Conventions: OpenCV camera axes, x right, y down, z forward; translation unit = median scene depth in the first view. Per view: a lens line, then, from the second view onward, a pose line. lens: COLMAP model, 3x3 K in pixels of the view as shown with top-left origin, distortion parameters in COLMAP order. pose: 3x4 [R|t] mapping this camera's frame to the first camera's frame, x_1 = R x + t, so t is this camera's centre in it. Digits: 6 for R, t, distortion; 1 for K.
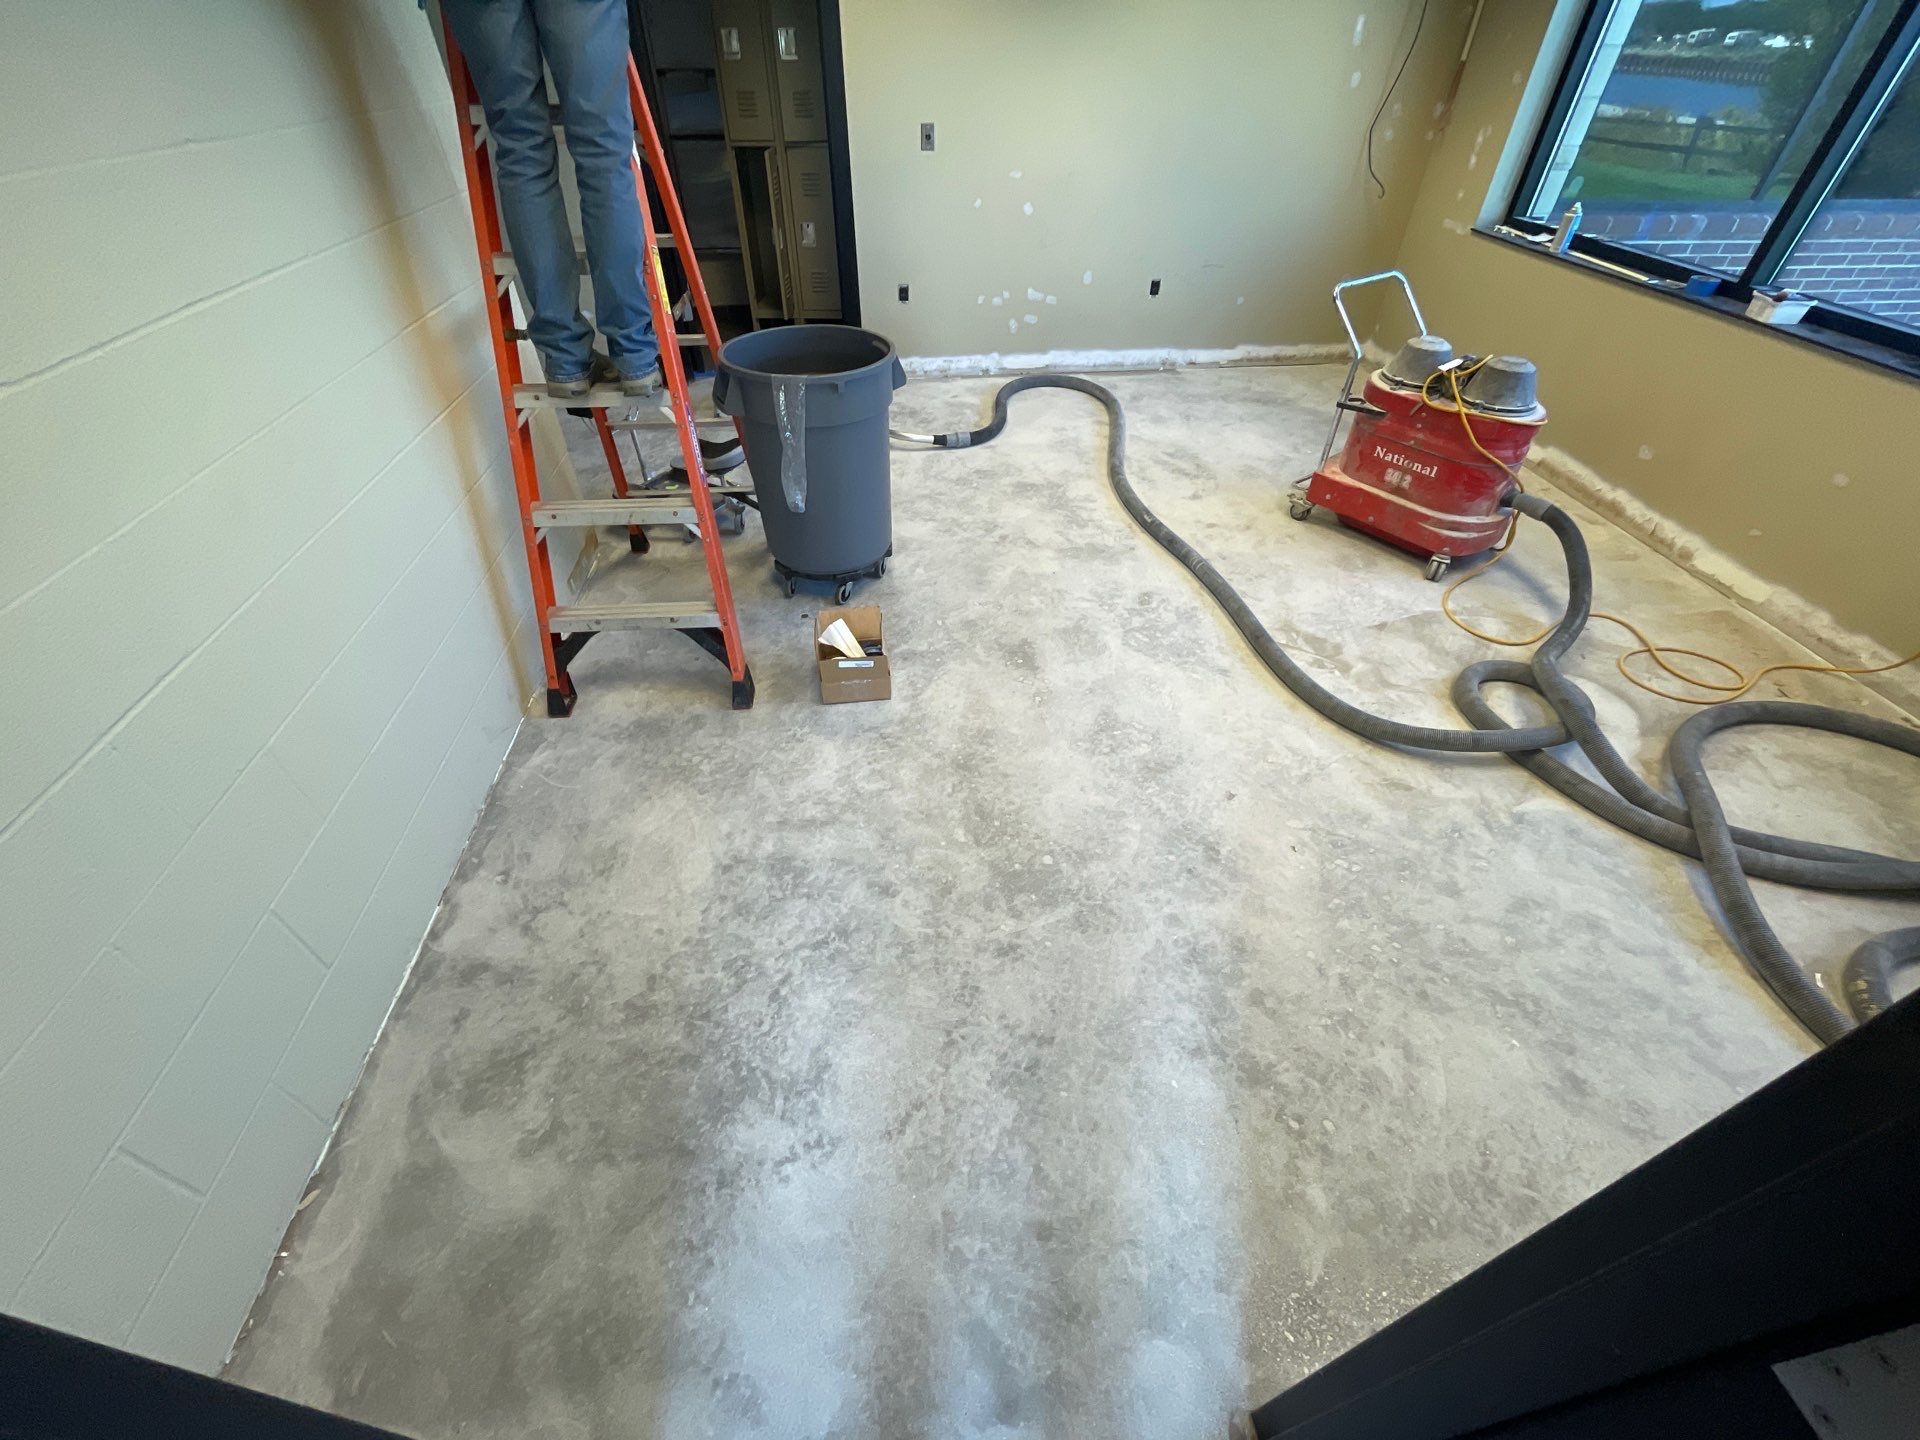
lens RADIAL K [[781.4, 0, 958.4], [0, 781.4, 714.9], [0, 0, 1]] dist [-0.002395, -0.000603]
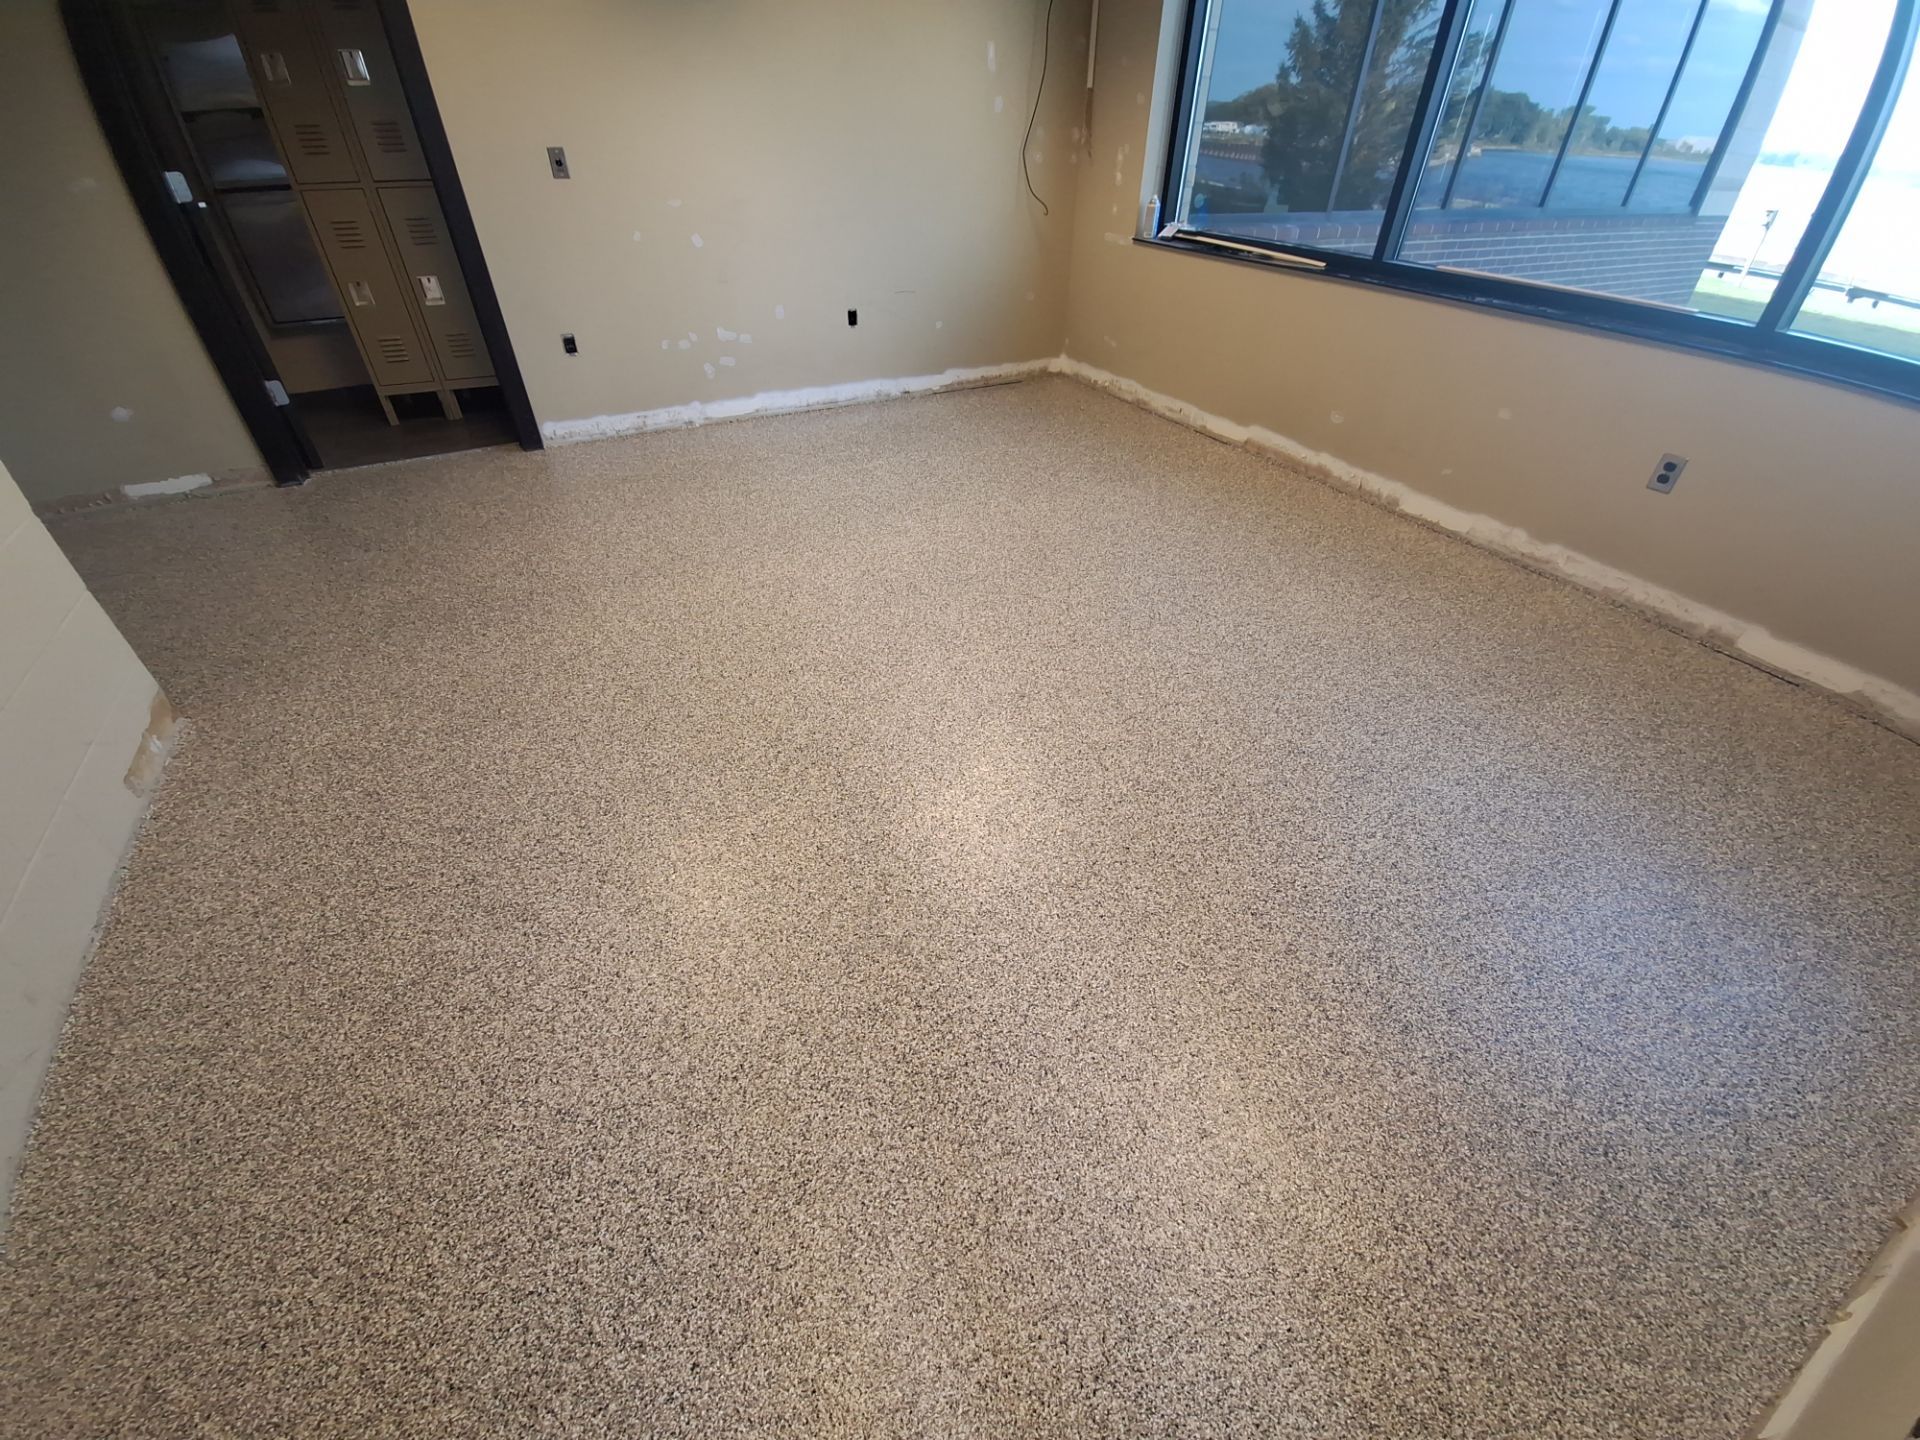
lens RADIAL K [[760.7, 0, 958.0], [0, 760.7, 723.0], [0, 0, 1]] dist [-0.006027, -0.007565]
pose [[0.928886, -0.226517, 0.293019, -0.013488], [0.240897, 0.970458, -0.013448, -0.028520], [-0.281316, 0.083079, 0.956012, 0.139012]]
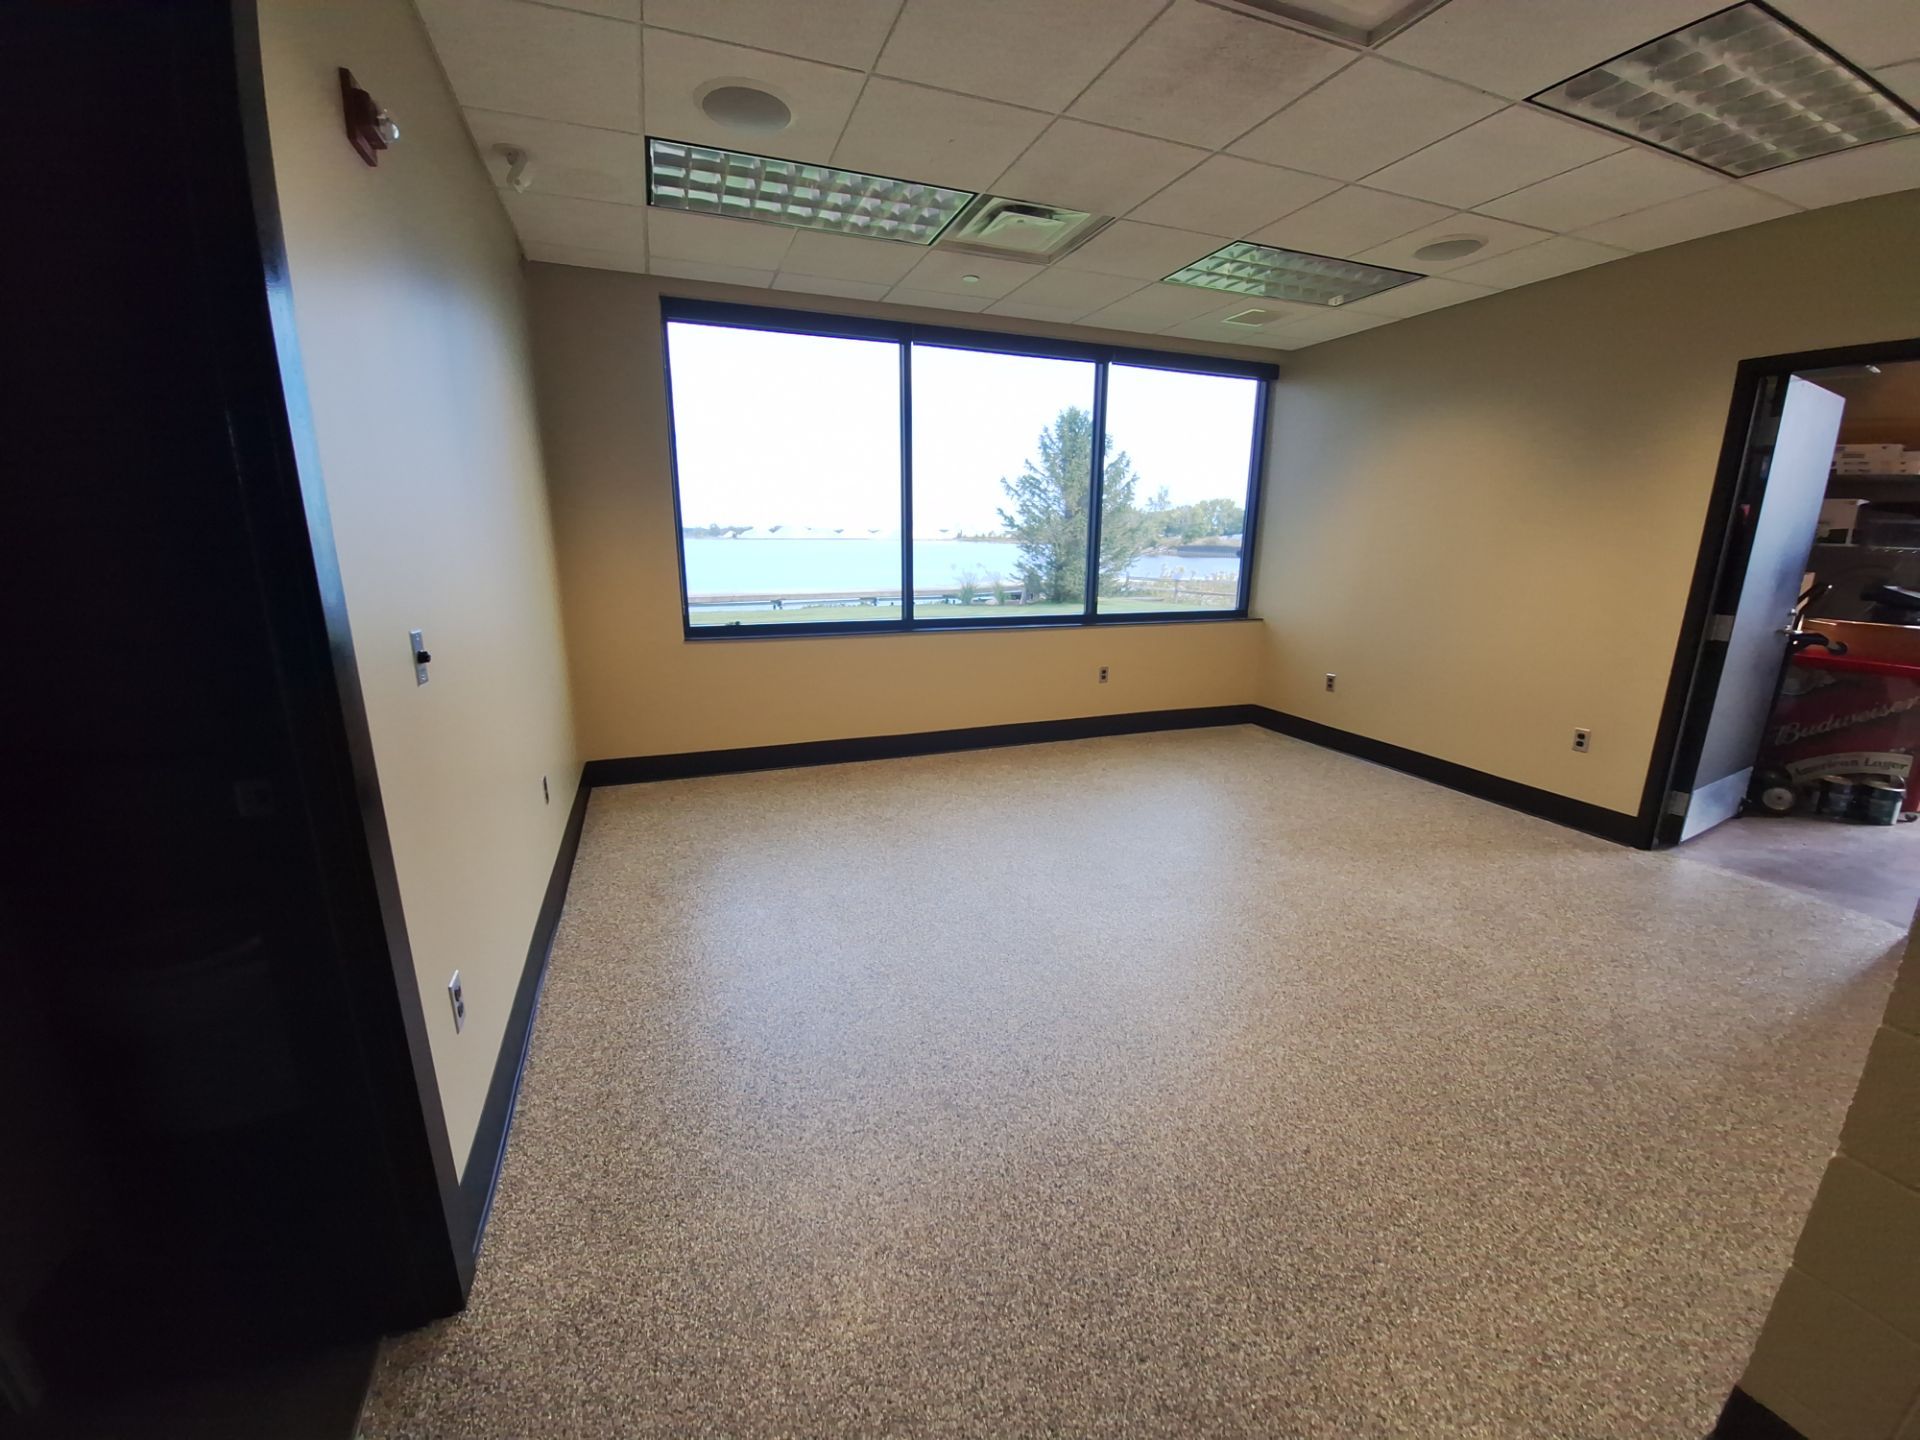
lens RADIAL K [[760.7, 0, 960.1], [0, 760.7, 721.7], [0, 0, 1]] dist [-0.006027, -0.007565]
pose [[-0.254773, -0.238365, 0.937162, -0.495467], [0.631529, 0.692906, 0.347924, -0.680577], [-0.732299, 0.680487, -0.026000, 0.830413]]
